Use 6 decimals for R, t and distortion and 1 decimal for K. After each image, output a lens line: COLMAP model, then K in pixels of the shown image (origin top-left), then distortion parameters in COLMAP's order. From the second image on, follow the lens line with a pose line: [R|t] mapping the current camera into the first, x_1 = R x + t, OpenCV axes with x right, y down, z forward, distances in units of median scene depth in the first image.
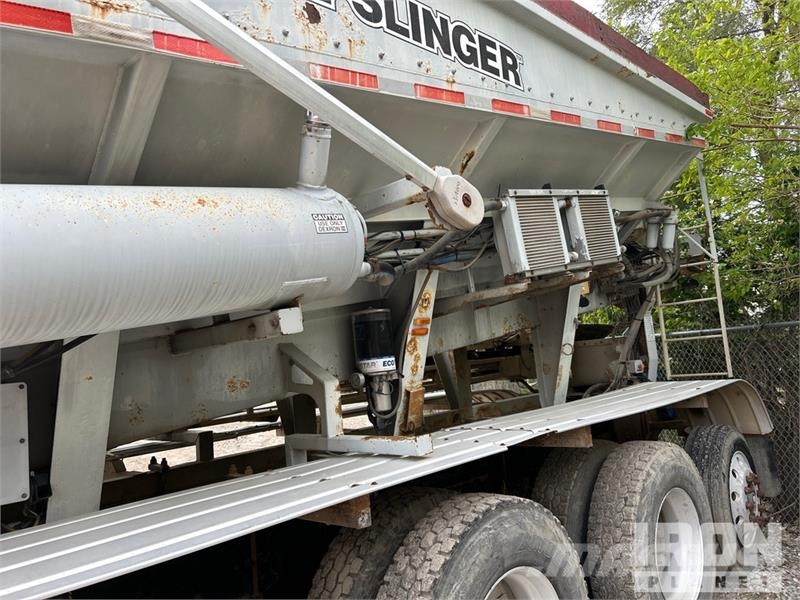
lens RADIAL K [[600.4, 0, 398.1], [0, 600.4, 302.9], [0, 0, 1]] dist [0.063996, -0.081207]
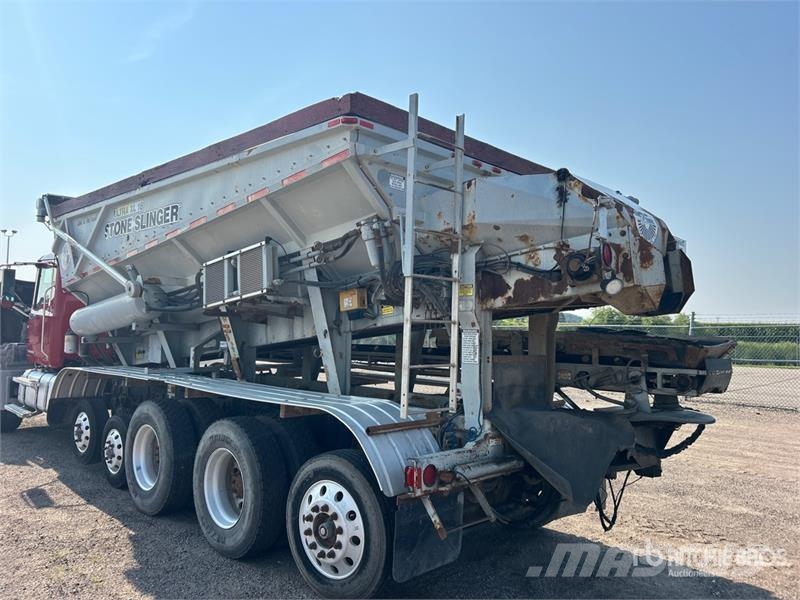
lens RADIAL K [[600.4, 0, 398.1], [0, 600.4, 302.9], [0, 0, 1]] dist [0.063996, -0.081207]
pose [[-0.001619, 0.059332, -0.998237, 2.150758], [0.071016, 0.995725, 0.059067, -0.131221], [0.997474, -0.070795, -0.005826, 1.629656]]
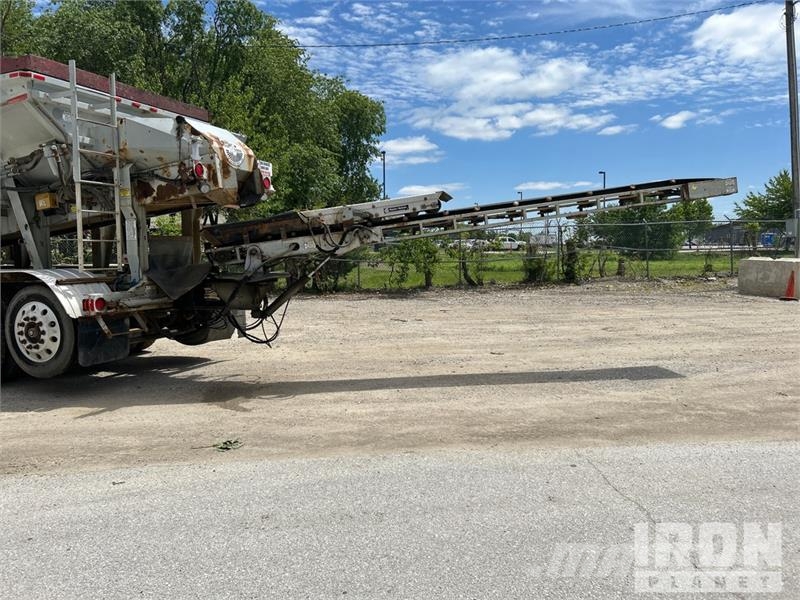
lens RADIAL K [[600.4, 0, 398.1], [0, 600.4, 302.9], [0, 0, 1]] dist [0.063996, -0.081207]
pose [[0.376035, 0.177320, -0.909481, 3.183588], [0.060899, 0.974667, 0.215209, -0.088260], [0.924602, -0.136313, 0.355711, 1.861776]]
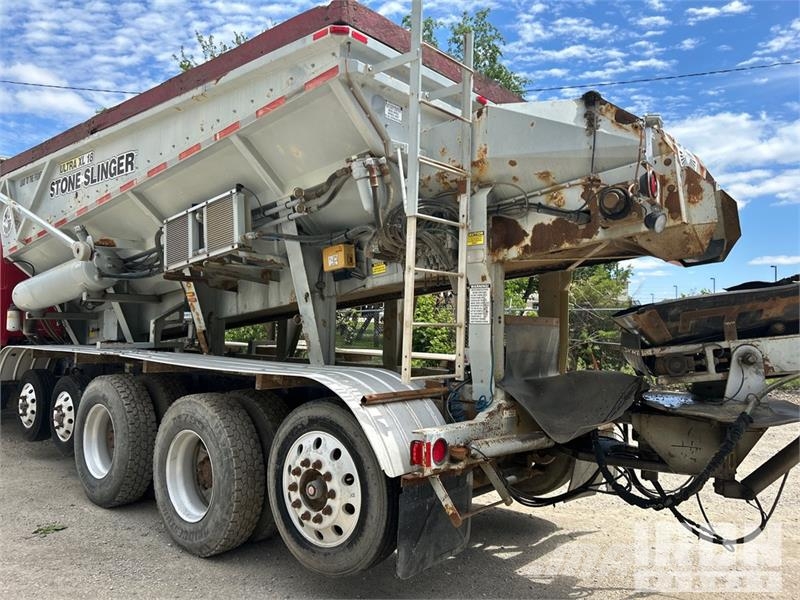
lens RADIAL K [[600.4, 0, 398.1], [0, 600.4, 302.9], [0, 0, 1]] dist [0.063996, -0.081207]
pose [[0.050828, 0.071051, -0.996177, 1.945913], [0.068278, 0.994885, 0.074443, -0.036896], [0.996371, -0.071801, 0.045717, 1.563101]]
